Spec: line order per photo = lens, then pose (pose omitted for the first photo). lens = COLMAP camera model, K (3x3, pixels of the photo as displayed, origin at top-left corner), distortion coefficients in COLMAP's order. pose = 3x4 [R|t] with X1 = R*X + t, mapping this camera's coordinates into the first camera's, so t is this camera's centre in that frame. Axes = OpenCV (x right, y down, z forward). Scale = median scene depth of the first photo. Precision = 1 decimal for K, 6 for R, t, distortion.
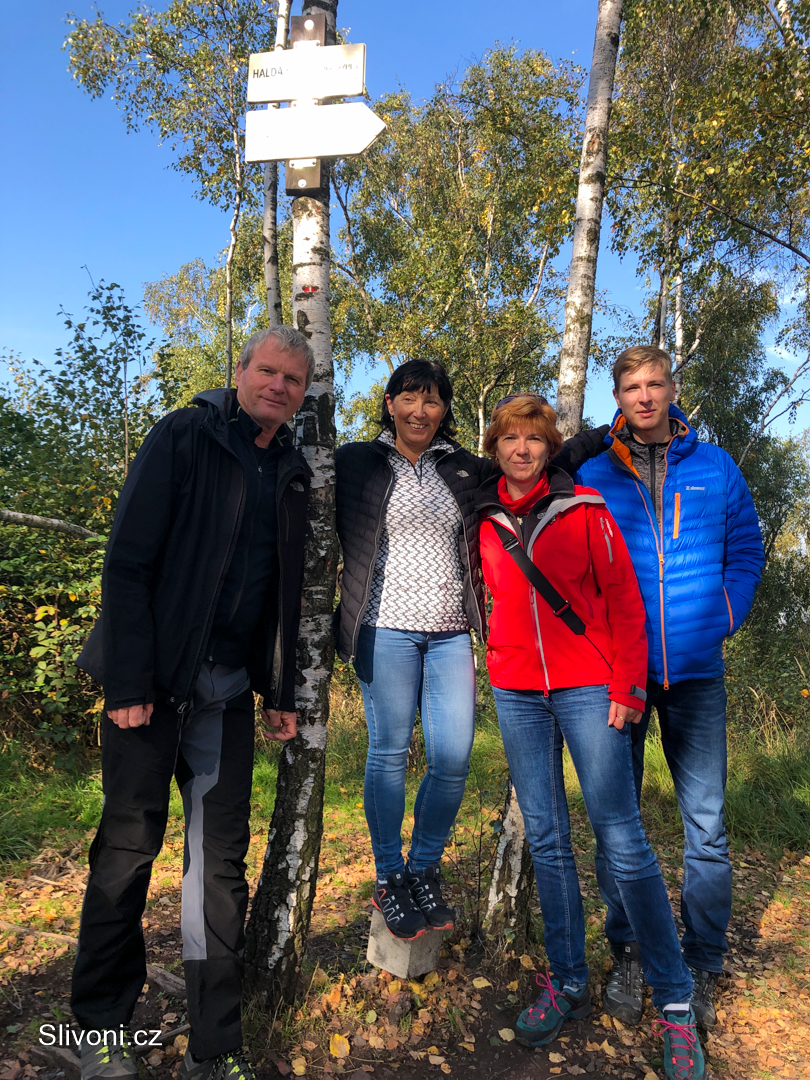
lens RADIAL K [[940.7, 0, 405.0], [0, 940.7, 540.0], [0, 0, 1]] dist [-0.134549, 0.156476]
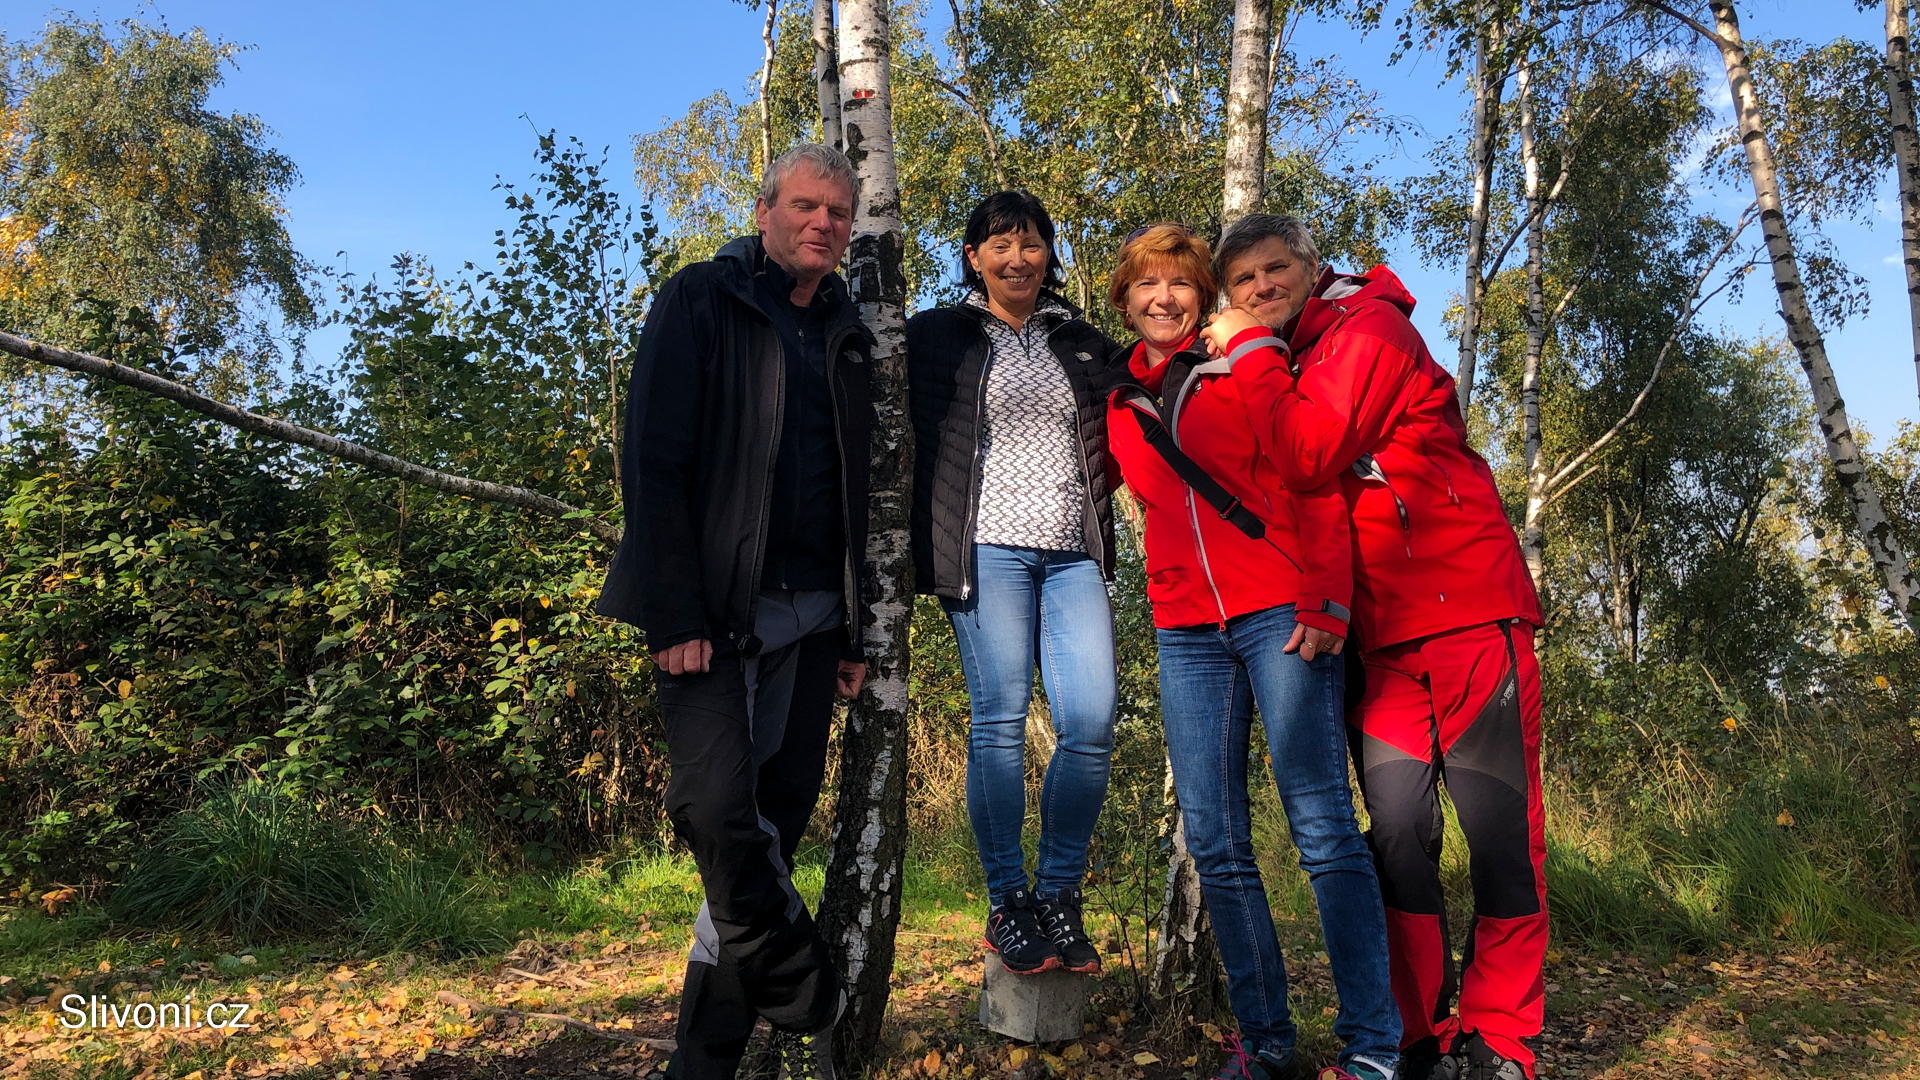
lens RADIAL K [[1832.5, 0, 960.0], [0, 1832.5, 540.0], [0, 0, 1]] dist [-0.163368, 0.139644]
pose [[0.993935, -0.048434, -0.098730, 0.093996], [0.043030, 0.997495, -0.056149, 0.155008], [0.101202, 0.051560, 0.993529, -0.379612]]
